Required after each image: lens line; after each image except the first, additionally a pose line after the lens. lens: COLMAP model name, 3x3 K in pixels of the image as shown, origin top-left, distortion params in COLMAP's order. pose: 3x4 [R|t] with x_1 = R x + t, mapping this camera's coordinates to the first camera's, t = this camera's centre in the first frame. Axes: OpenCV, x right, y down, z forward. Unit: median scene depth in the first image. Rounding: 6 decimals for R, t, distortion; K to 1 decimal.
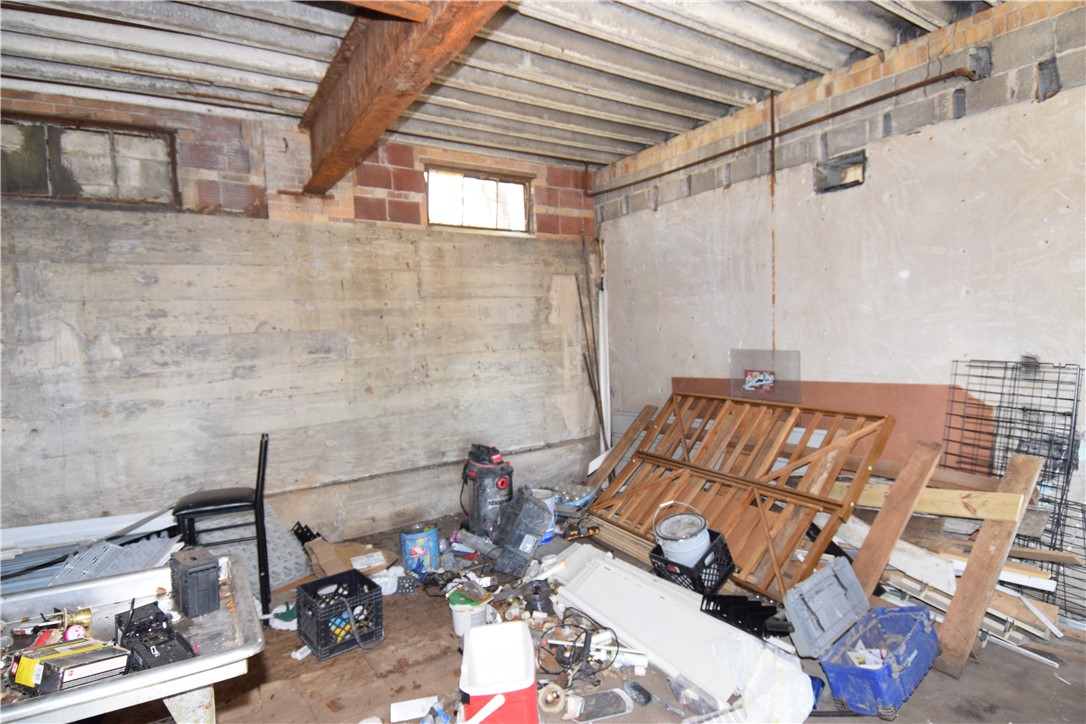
lens RADIAL K [[562.9, 0, 546.6], [0, 562.9, 363.9], [0, 0, 1]] dist [0.052851, -0.054544]
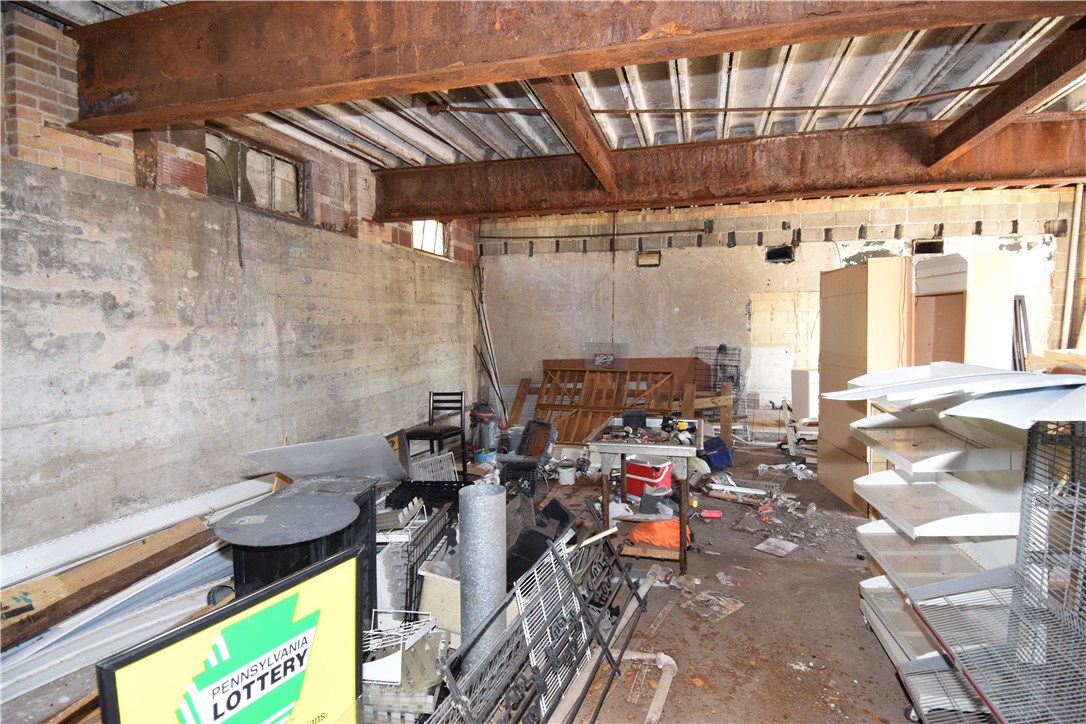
lens RADIAL K [[562.9, 0, 546.6], [0, 562.9, 363.9], [0, 0, 1]] dist [0.052851, -0.054544]
pose [[0.744358, -0.011268, 0.667686, -1.061056], [0.014573, 0.999894, 0.000629, 0.043001], [-0.667622, 0.009262, 0.744443, -0.274301]]
